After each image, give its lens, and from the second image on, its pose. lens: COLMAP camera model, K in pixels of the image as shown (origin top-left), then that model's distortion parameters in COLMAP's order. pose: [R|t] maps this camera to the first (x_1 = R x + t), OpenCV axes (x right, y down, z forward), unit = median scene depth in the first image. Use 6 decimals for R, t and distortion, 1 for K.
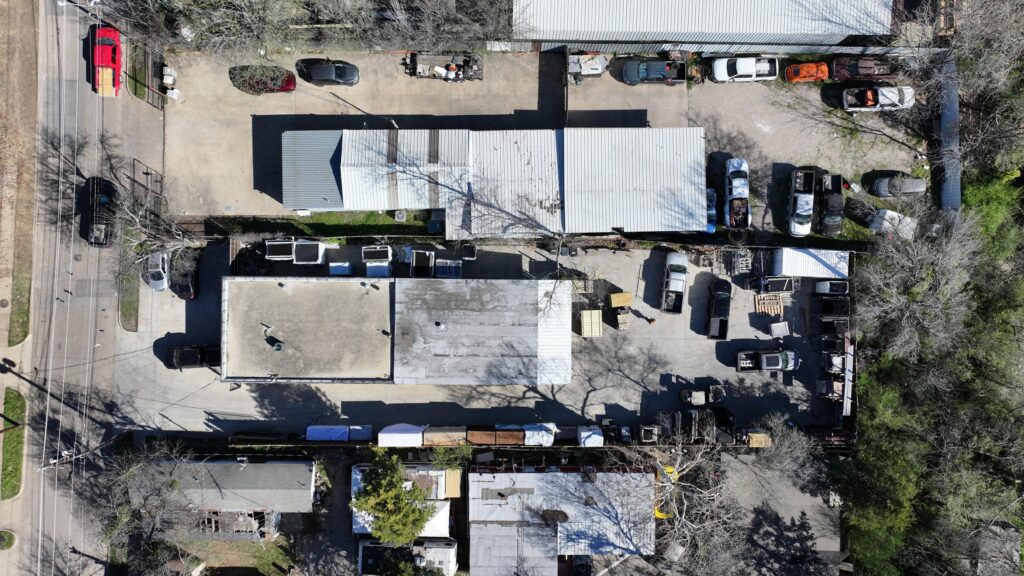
lens RADIAL K [[717.7, 0, 516.7], [0, 717.7, 285.0], [0, 0, 1]] dist [-0.003011, 0.000572]
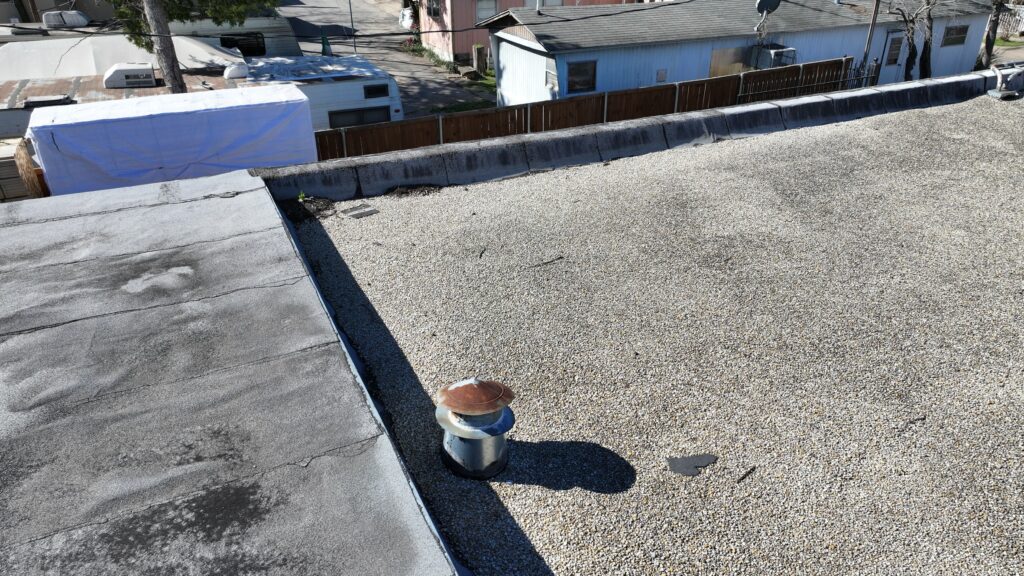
lens RADIAL K [[717.7, 0, 509.8], [0, 717.7, 287.5], [0, 0, 1]] dist [-0.003011, 0.000572]
pose [[-0.897206, 0.195804, -0.395830, -0.158789], [-0.441556, -0.411978, 0.797059, 0.026919], [-0.007006, 0.889907, 0.456088, 0.962113]]
